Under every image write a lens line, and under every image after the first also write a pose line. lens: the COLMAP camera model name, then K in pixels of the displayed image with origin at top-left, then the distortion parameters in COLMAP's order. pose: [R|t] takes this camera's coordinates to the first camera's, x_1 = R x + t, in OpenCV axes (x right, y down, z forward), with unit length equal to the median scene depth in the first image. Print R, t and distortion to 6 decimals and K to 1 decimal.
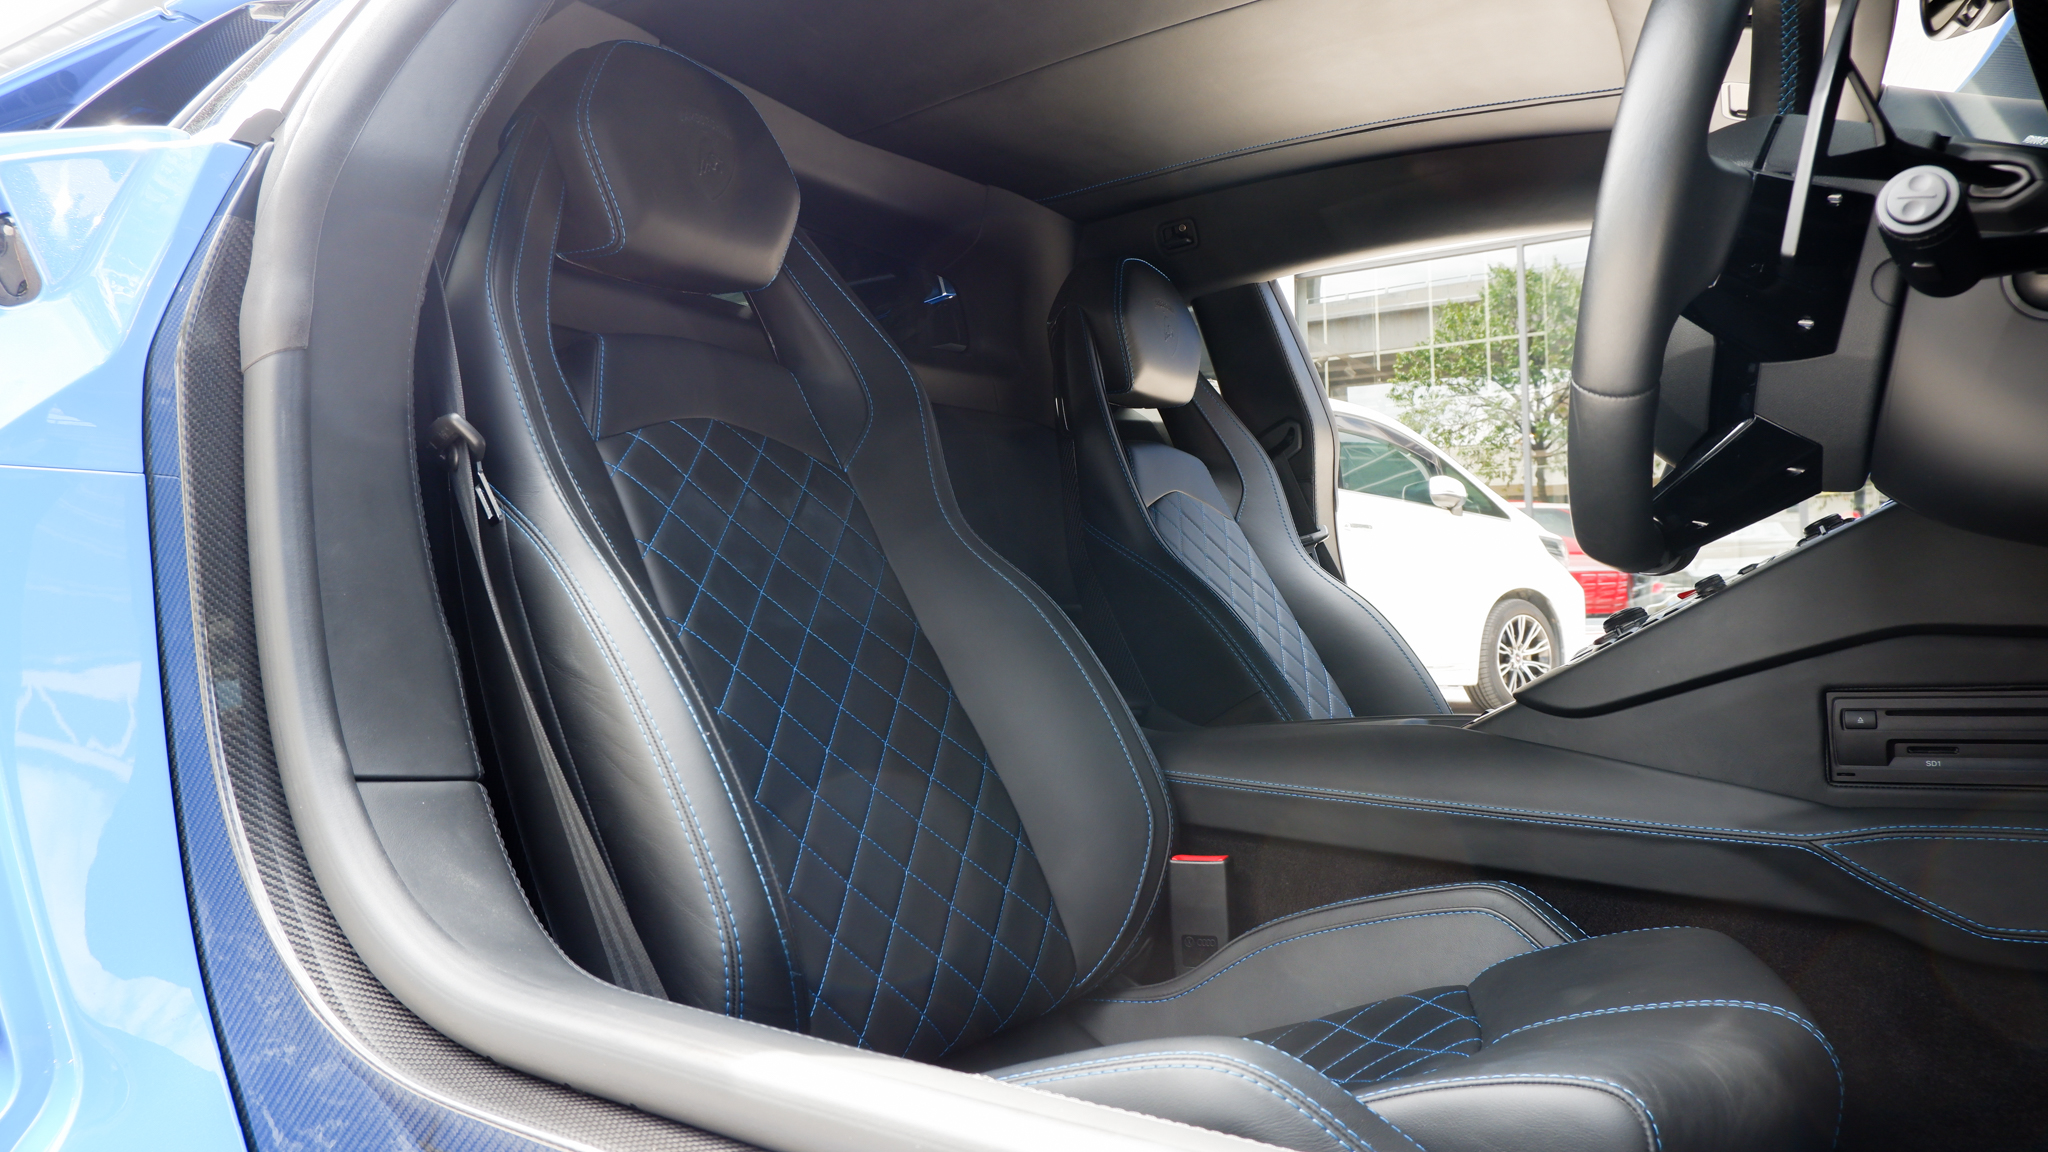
lens RADIAL K [[1394.8, 0, 1024.0], [0, 1394.8, 576.0], [0, 0, 1]] dist [-0.059657, 0.001329]
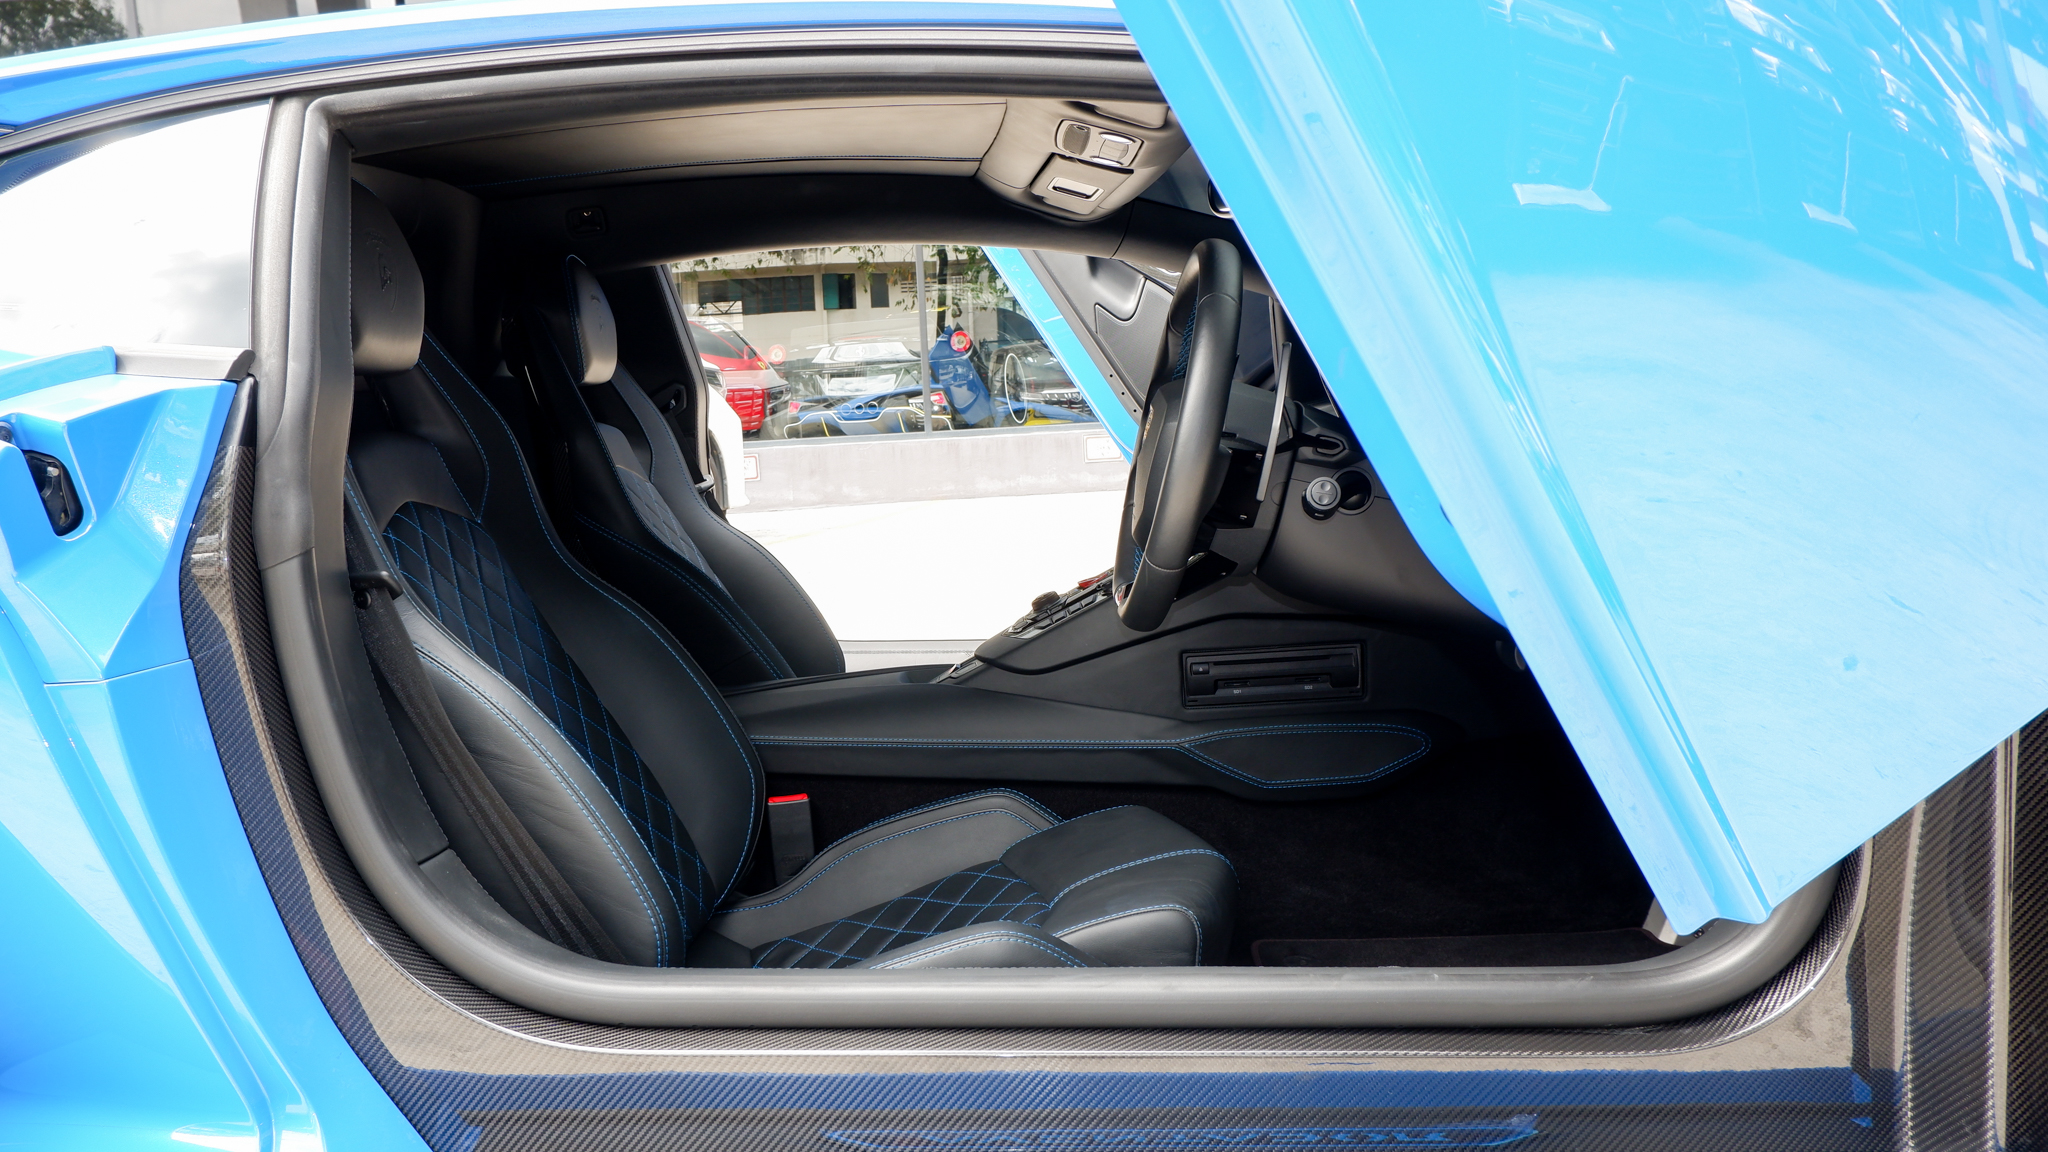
lens RADIAL K [[1461.8, 0, 1024.0], [0, 1461.8, 576.0], [0, 0, 1]] dist [0.001000, 0.000259]
pose [[0.840662, -0.073063, 0.536609, -0.532254], [0.011009, 0.992958, 0.117951, -0.223566], [-0.541448, -0.093249, 0.835547, -0.385718]]
